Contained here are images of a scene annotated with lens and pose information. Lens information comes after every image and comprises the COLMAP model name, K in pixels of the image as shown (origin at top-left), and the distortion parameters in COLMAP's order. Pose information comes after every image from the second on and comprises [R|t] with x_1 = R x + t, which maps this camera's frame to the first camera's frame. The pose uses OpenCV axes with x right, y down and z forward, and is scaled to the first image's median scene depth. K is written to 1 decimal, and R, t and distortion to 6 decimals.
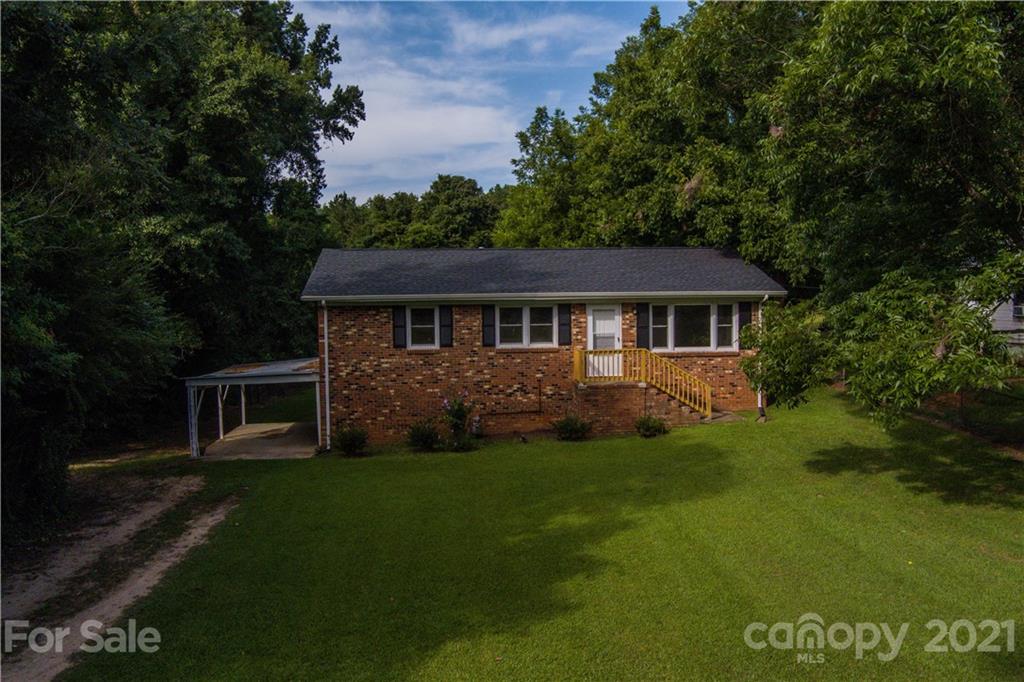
lens RADIAL K [[824.9, 0, 512.0], [0, 824.9, 341.0], [0, 0, 1]] dist [-0.062973, -0.000654]
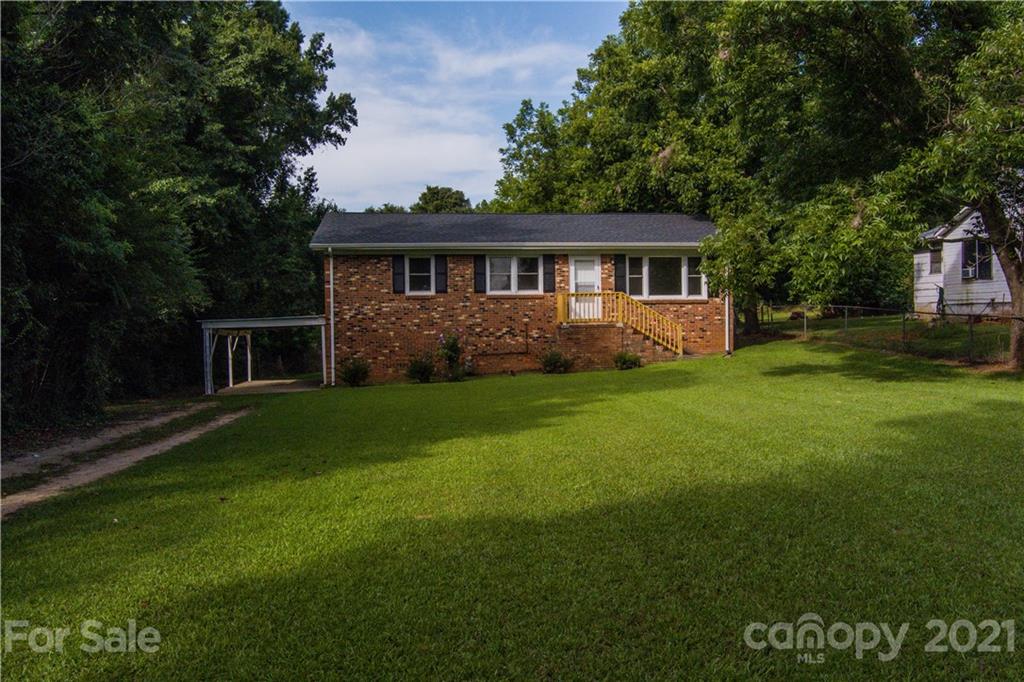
lens RADIAL K [[824.9, 0, 512.0], [0, 824.9, 341.0], [0, 0, 1]] dist [-0.062973, -0.000654]
pose [[0.999849, -0.001237, 0.017353, -0.004521], [0.001786, 0.999497, -0.031654, 0.099670], [-0.017305, 0.031680, 0.999348, -0.089416]]
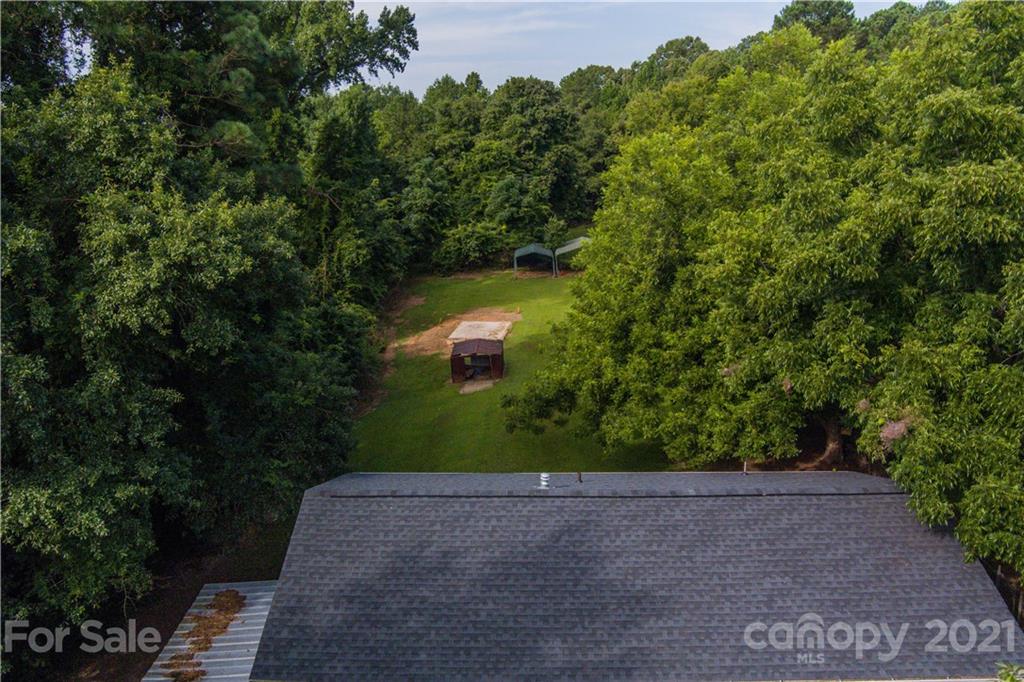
lens RADIAL K [[824.9, 0, 512.0], [0, 824.9, 341.0], [0, 0, 1]] dist [-0.062973, -0.000654]
pose [[0.995537, 0.027347, -0.090320, -0.009016], [-0.009892, 0.982058, 0.188321, -0.383074], [0.093850, -0.186588, 0.977945, 0.420461]]
